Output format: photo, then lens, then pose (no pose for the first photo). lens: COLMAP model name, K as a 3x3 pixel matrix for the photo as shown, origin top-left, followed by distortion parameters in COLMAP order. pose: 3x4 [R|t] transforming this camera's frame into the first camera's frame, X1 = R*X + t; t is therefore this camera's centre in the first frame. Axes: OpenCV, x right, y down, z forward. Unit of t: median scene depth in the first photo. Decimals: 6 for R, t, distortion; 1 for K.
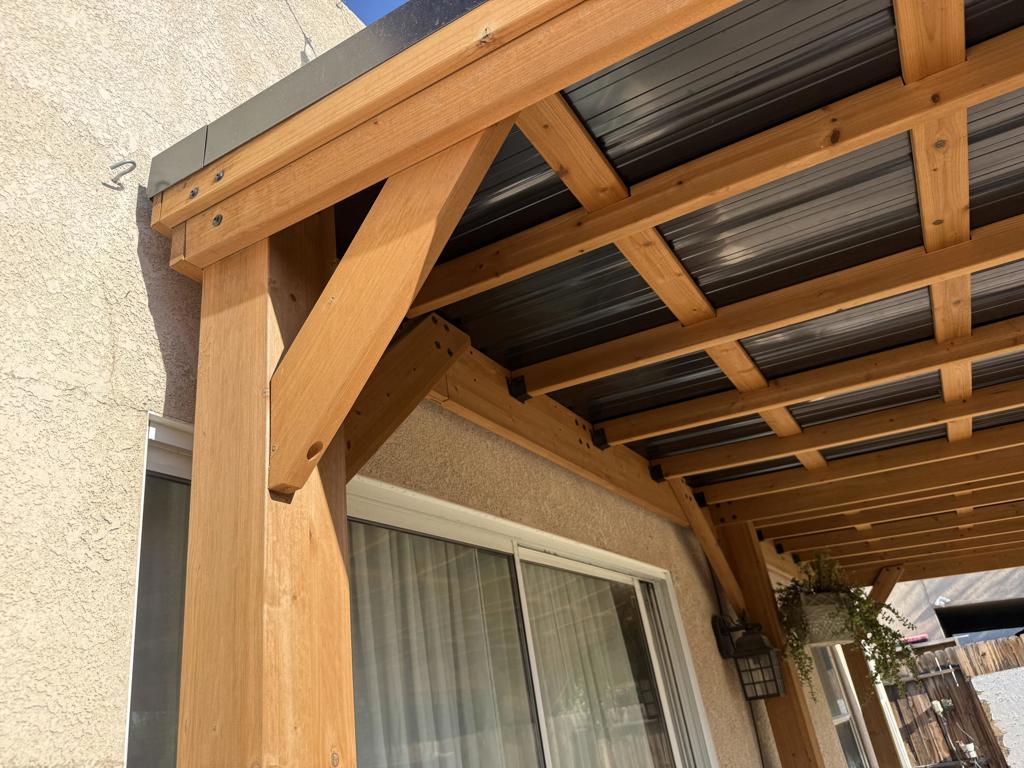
lens RADIAL K [[717.1, 0, 512.0], [0, 717.1, 384.0], [0, 0, 1]] dist [0.138044, -0.242531]
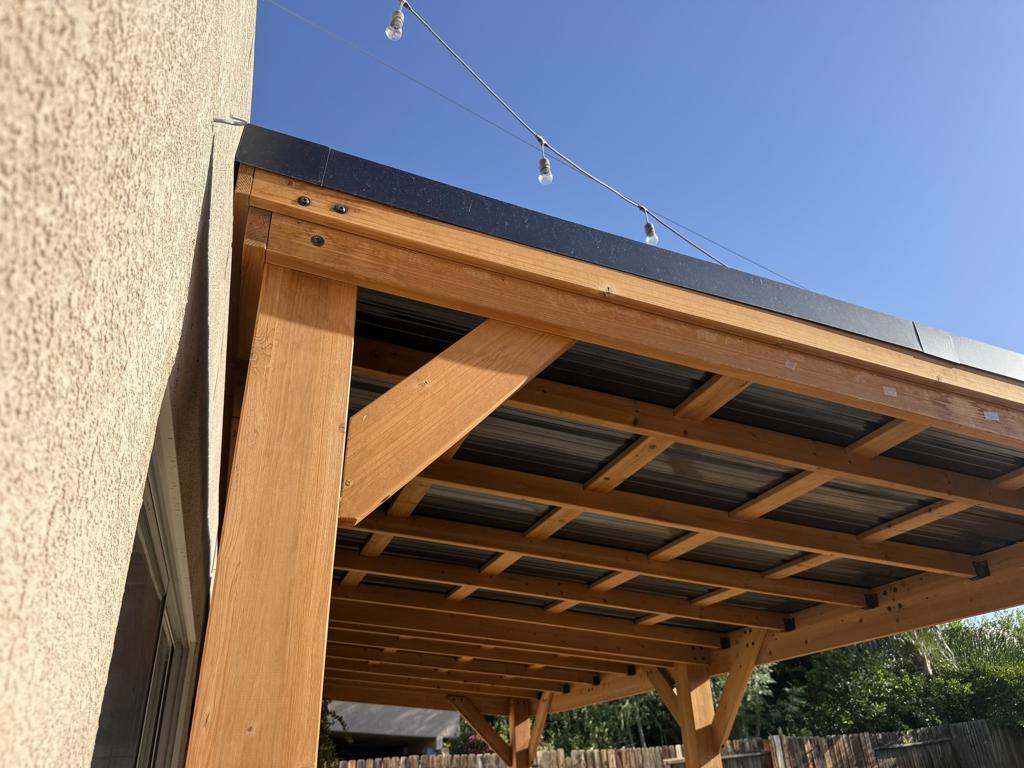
lens RADIAL K [[726.9, 0, 509.5], [0, 726.9, 386.7], [0, 0, 1]] dist [0.065602, -0.101590]
pose [[0.625638, 0.468647, 0.623657, -0.887067], [-0.391134, 0.880142, -0.269006, 0.153261], [-0.674975, -0.075633, 0.733954, 0.021629]]
